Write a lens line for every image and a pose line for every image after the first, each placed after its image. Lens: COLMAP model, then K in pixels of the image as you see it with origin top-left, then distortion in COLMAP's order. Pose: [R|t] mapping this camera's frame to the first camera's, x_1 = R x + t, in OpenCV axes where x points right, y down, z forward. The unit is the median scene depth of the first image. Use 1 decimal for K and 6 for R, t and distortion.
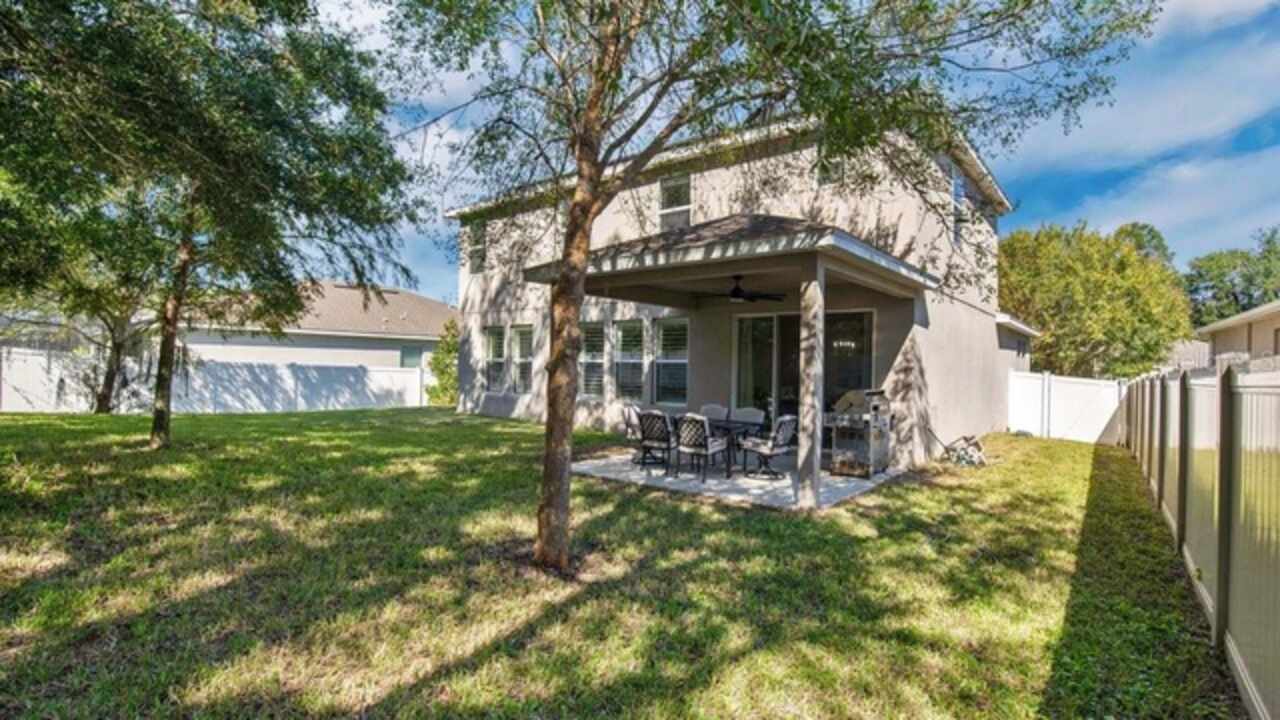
lens RADIAL K [[588.8, 0, 647.1], [0, 588.8, 365.1], [0, 0, 1]] dist [-0.013214, 0.000557]
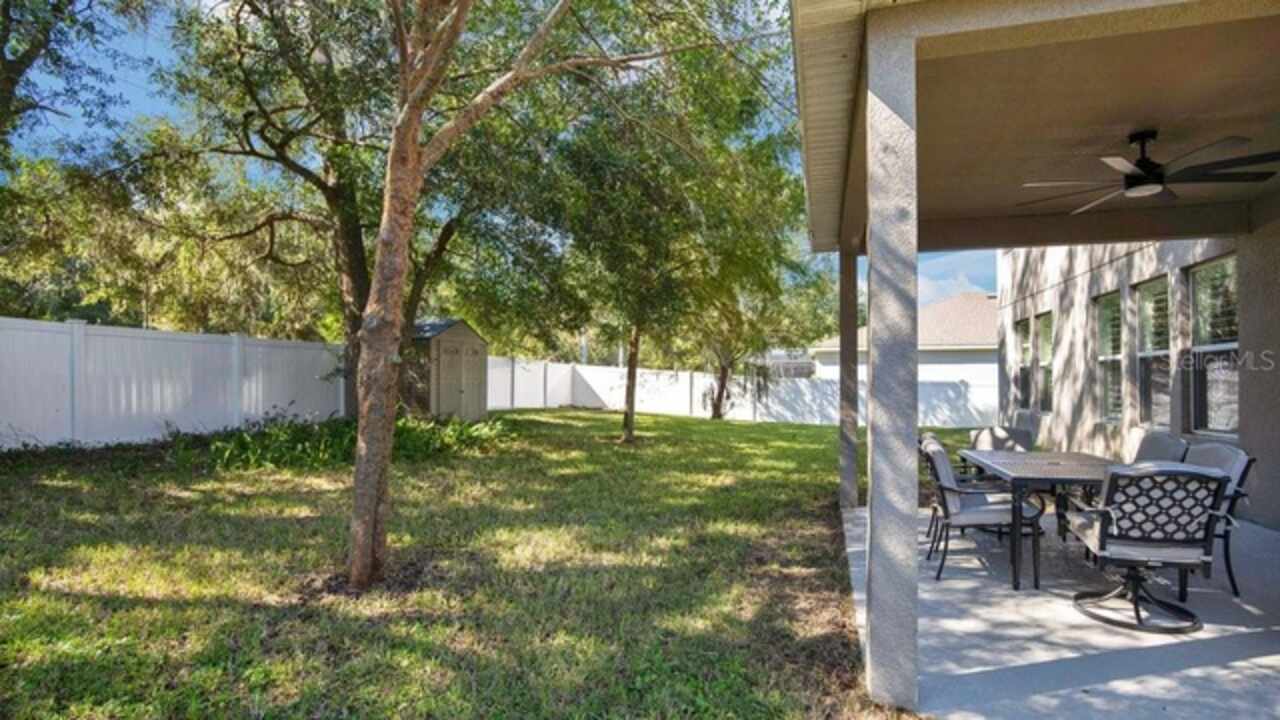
lens RADIAL K [[588.8, 0, 644.9], [0, 588.8, 365.9], [0, 0, 1]] dist [-0.013214, 0.000557]
pose [[0.384614, -0.048219, -0.921817, 0.278122], [0.018136, 0.998837, -0.044680, 0.019754], [0.922899, 0.000467, 0.385041, 0.341663]]
